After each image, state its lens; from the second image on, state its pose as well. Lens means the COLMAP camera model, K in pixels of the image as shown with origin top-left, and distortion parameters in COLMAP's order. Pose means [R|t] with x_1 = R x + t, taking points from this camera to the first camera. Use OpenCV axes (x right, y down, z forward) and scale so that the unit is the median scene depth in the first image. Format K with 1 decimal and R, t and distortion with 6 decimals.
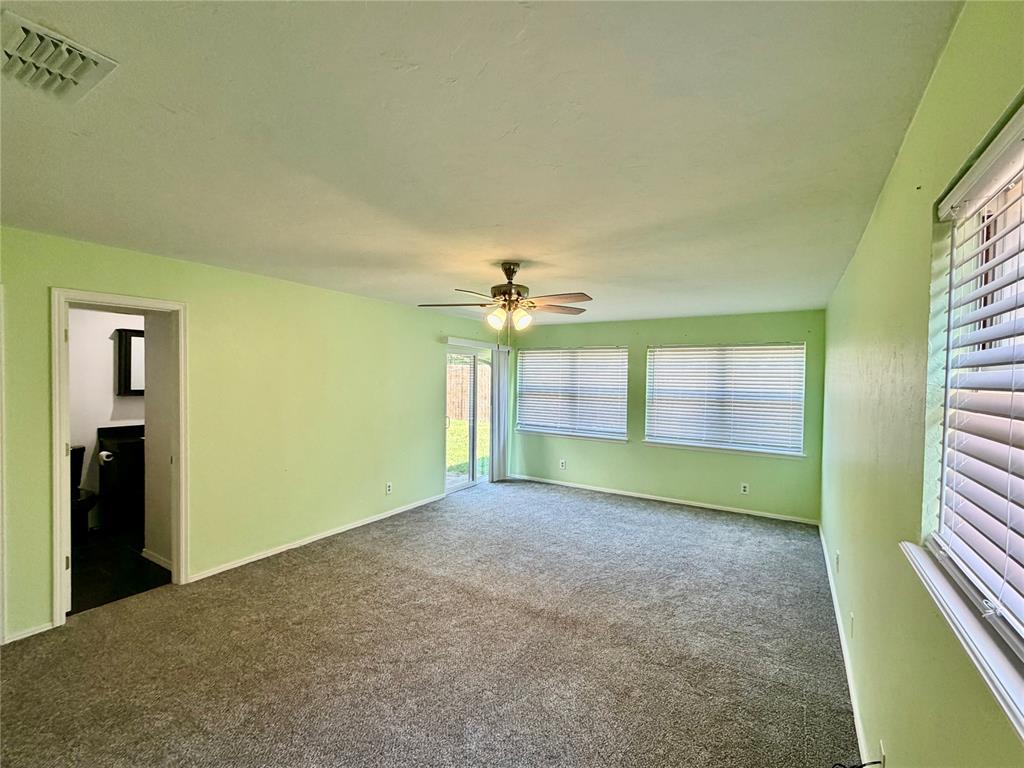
lens RADIAL K [[446.7, 0, 514.4], [0, 446.7, 385.9], [0, 0, 1]] dist [0.000223, 0.000013]
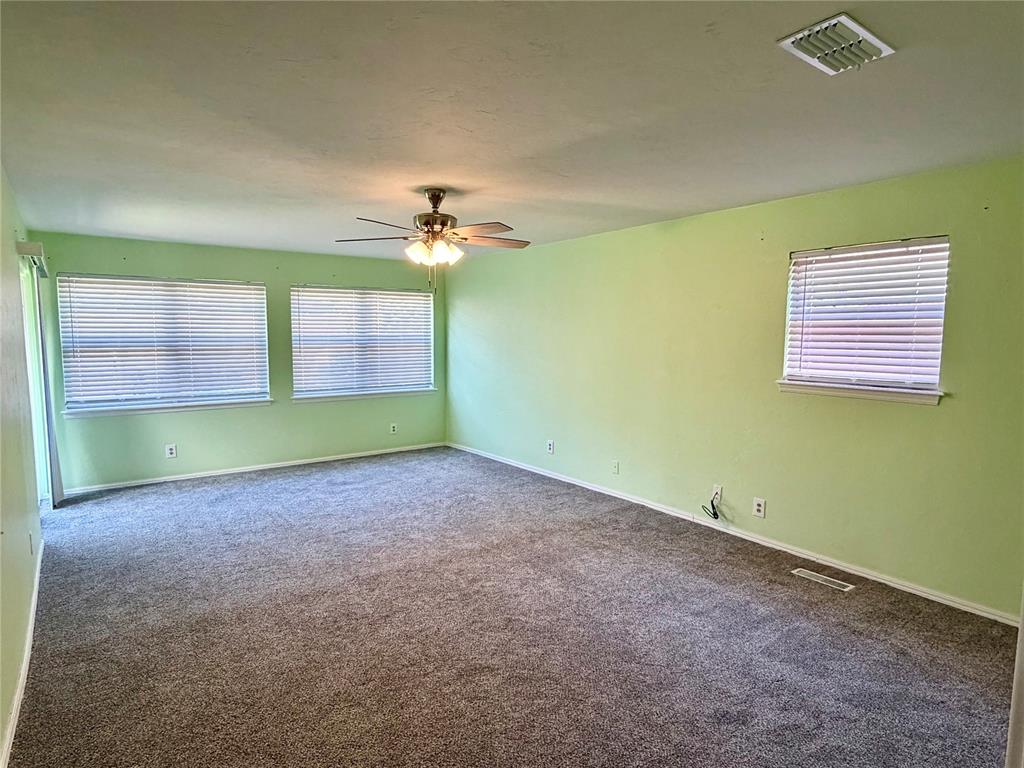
lens RADIAL K [[559.4, 0, 513.1], [0, 559.4, 381.0], [0, 0, 1]] dist [-0.001109, -0.000184]
pose [[0.392180, -0.096205, 0.914844, -0.548930], [0.023054, 0.995232, 0.094776, 0.001812], [-0.919600, -0.016078, 0.392528, 0.227727]]
